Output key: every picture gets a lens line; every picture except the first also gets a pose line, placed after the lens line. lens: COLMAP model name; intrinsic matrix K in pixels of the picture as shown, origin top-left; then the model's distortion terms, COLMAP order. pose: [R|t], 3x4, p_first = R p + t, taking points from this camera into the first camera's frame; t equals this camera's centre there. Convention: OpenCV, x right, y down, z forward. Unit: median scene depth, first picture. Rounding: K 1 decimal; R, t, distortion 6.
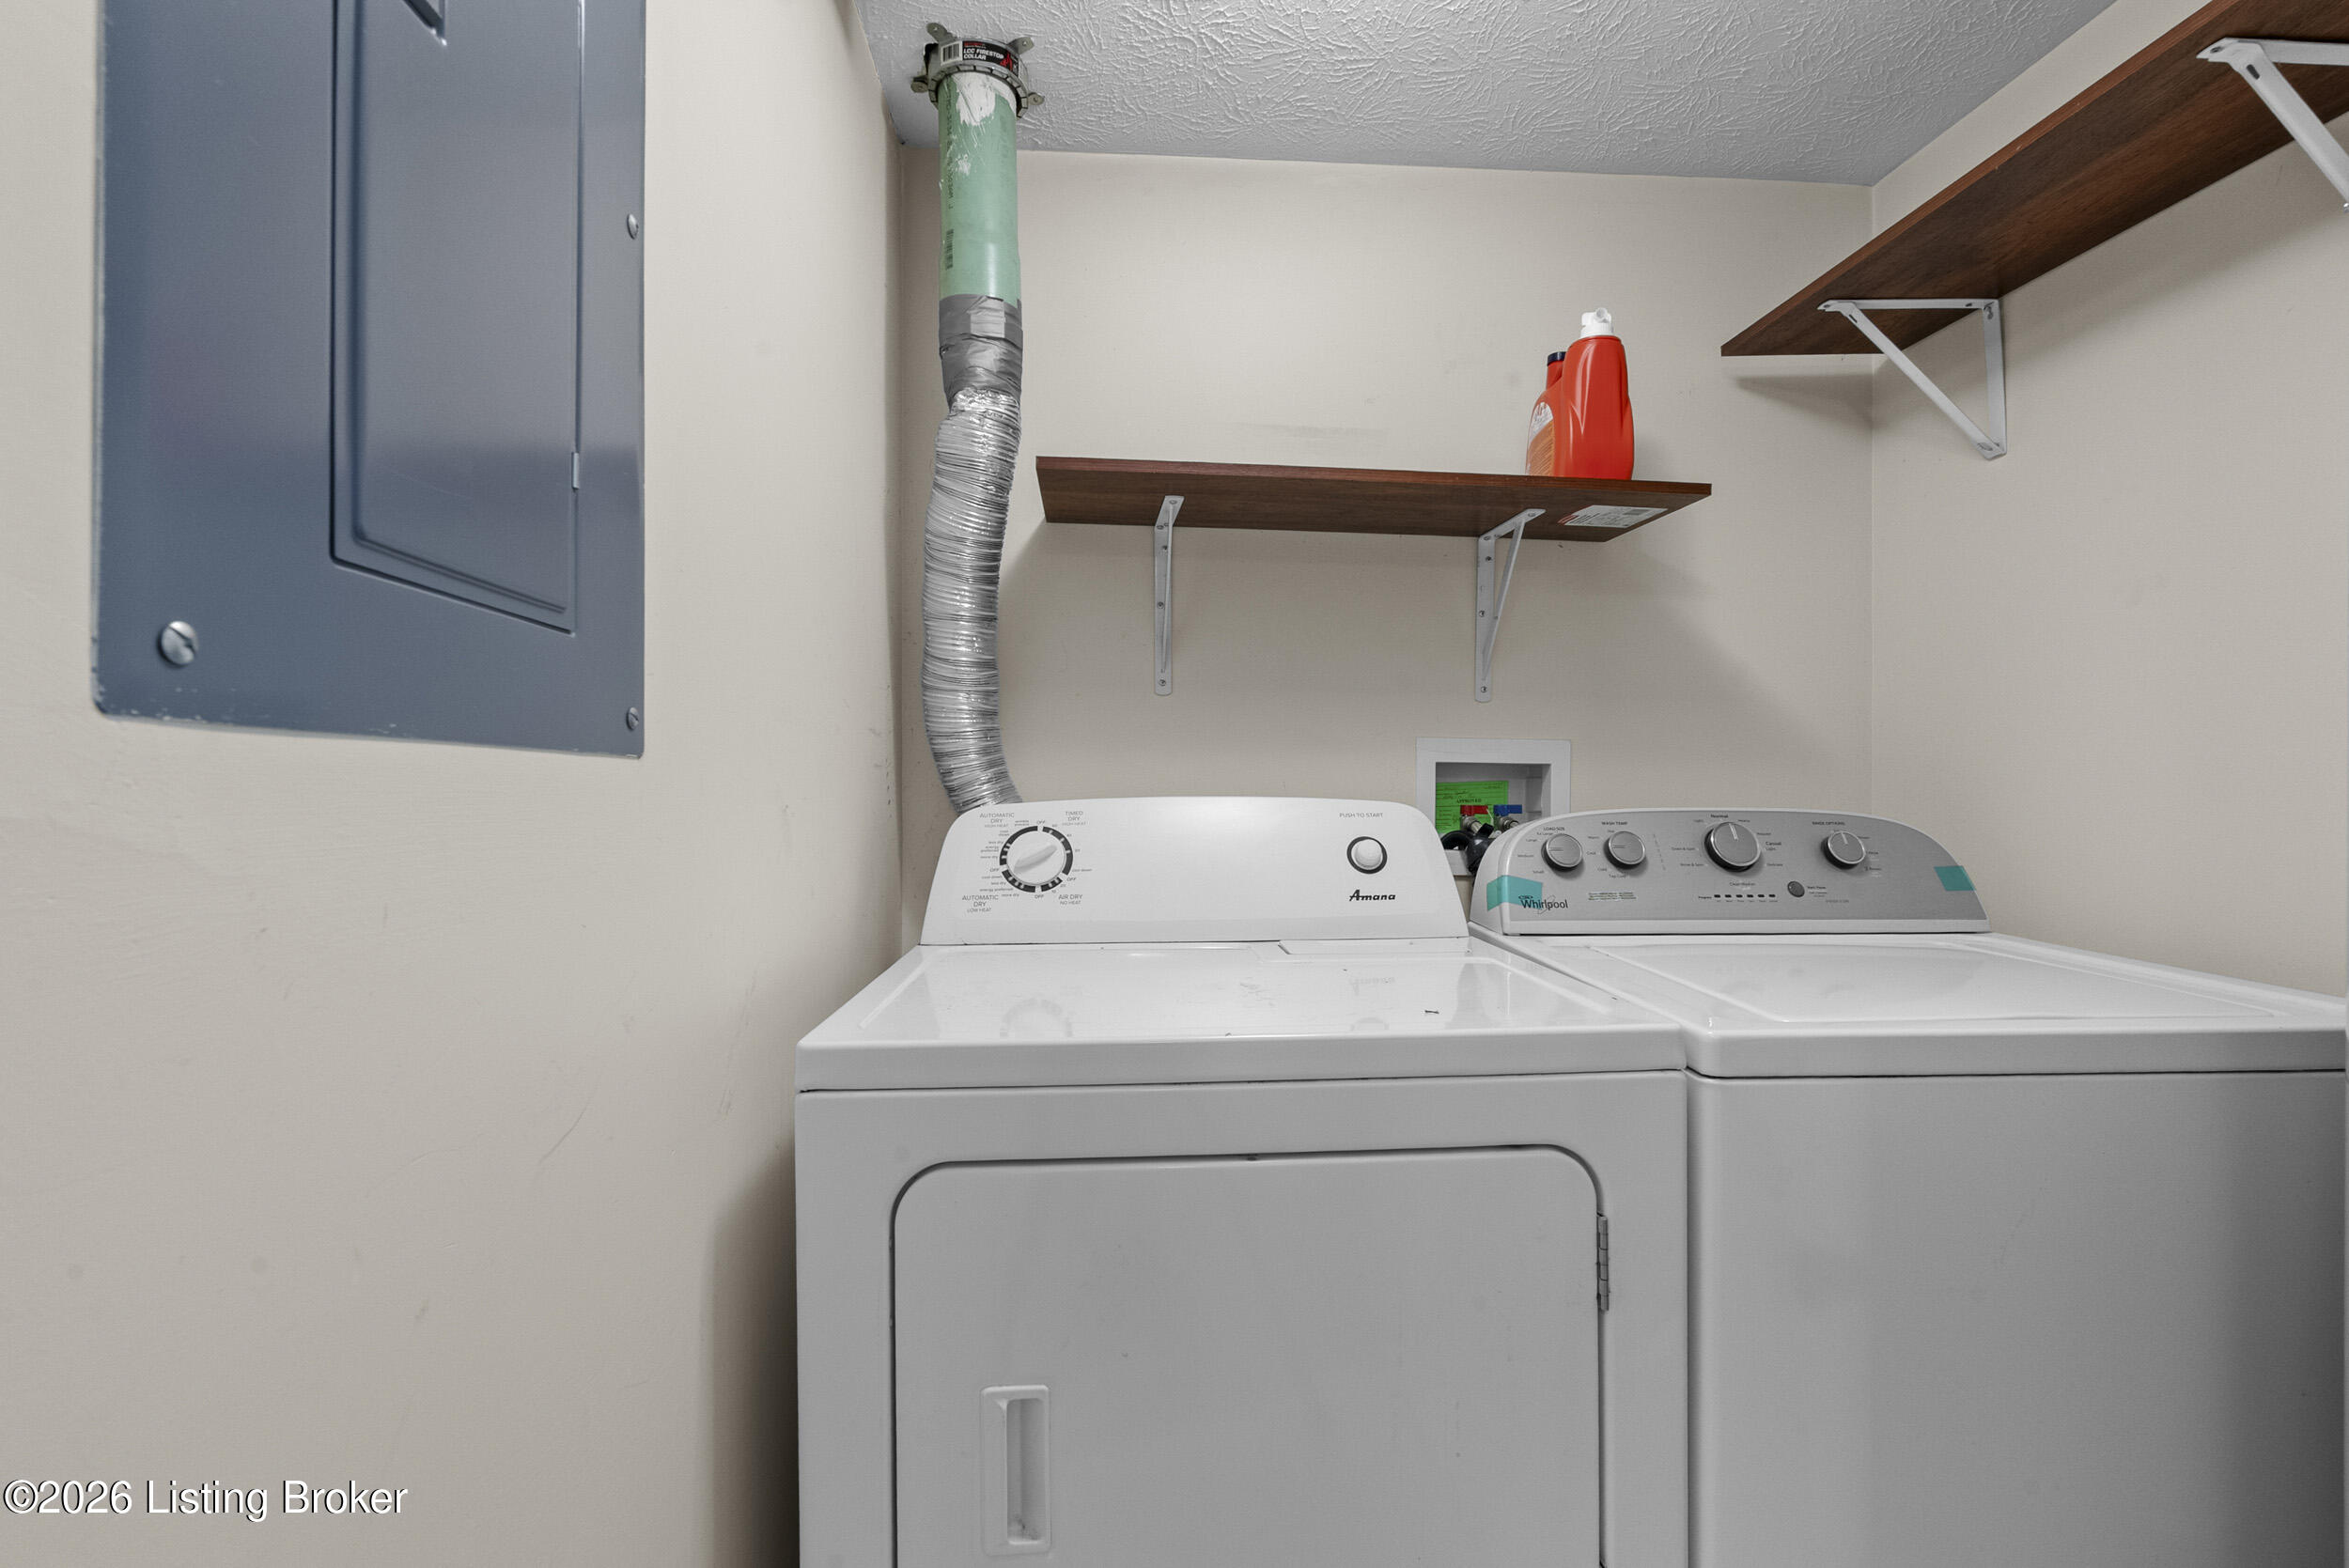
lens RADIAL K [[1063.7, 0, 1156.8], [0, 1063.7, 778.5], [0, 0, 1]] dist [-0.010012, 0.001967]
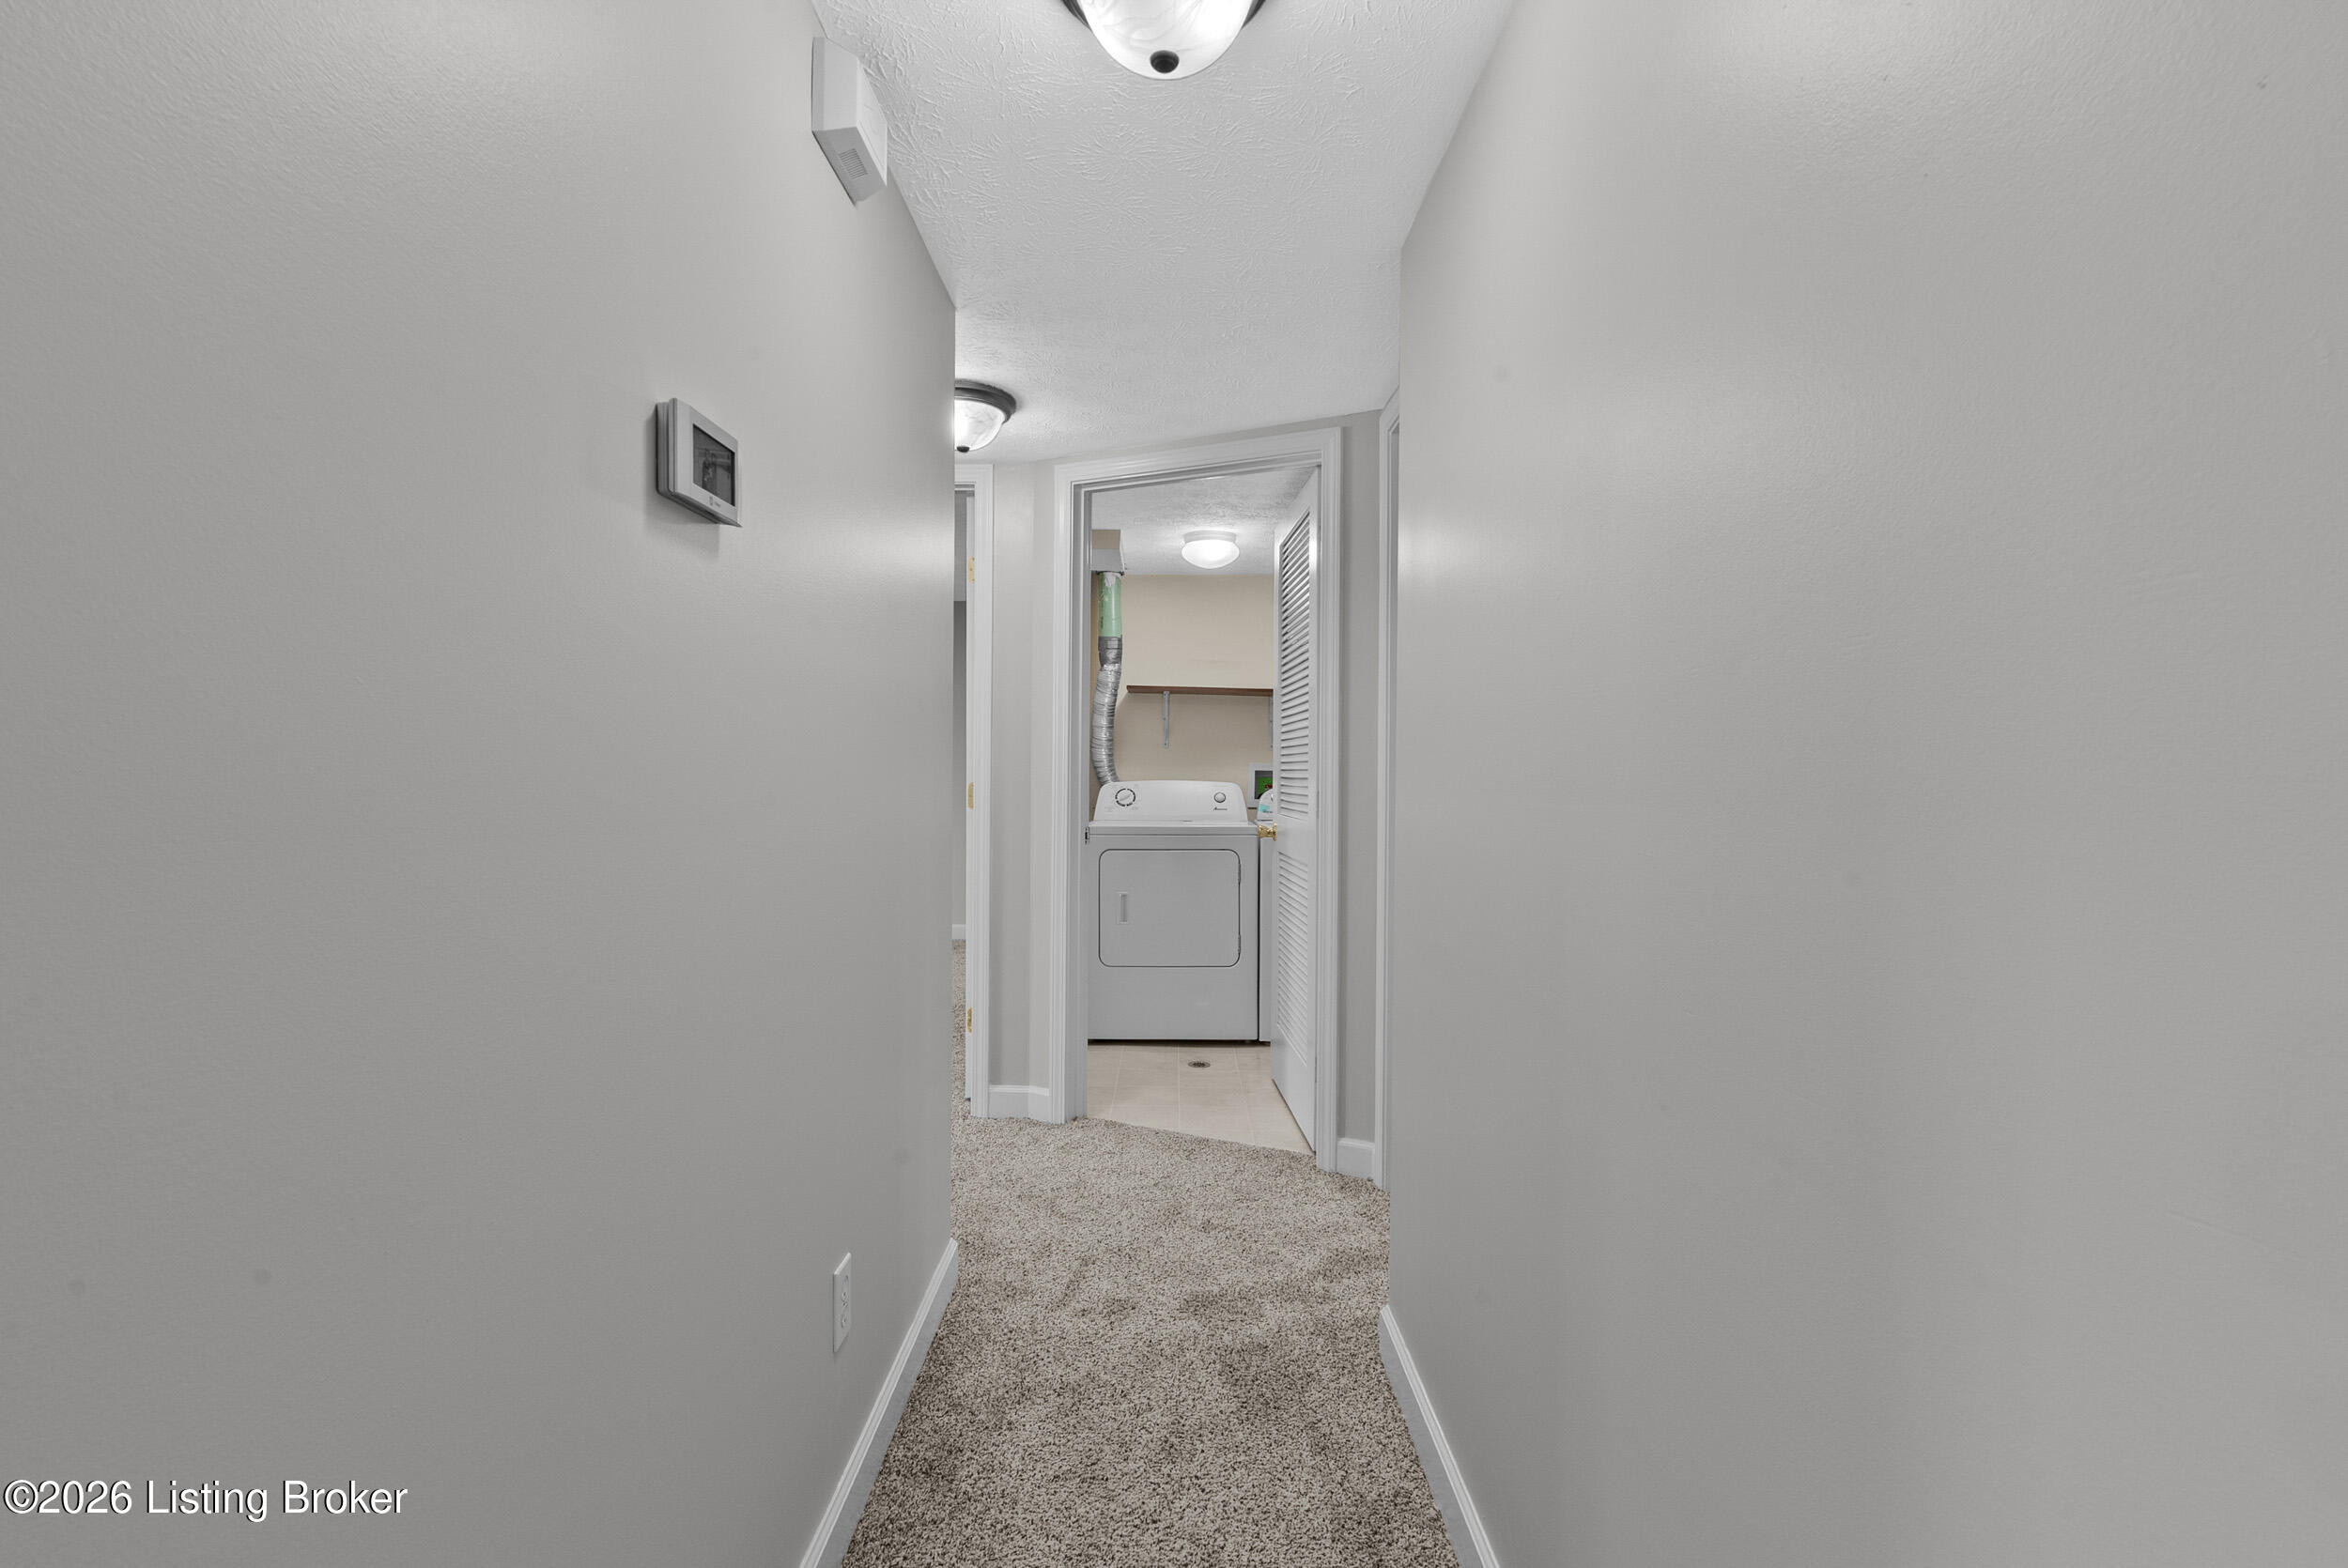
lens RADIAL K [[1063.2, 0, 1178.4], [0, 1063.2, 776.4], [0, 0, 1]] dist [-0.010012, 0.001967]
pose [[0.998531, 0.009285, -0.053389, 0.241231], [-0.008928, 0.999936, 0.006917, -0.020503], [0.053450, -0.006430, 0.998550, -2.419645]]
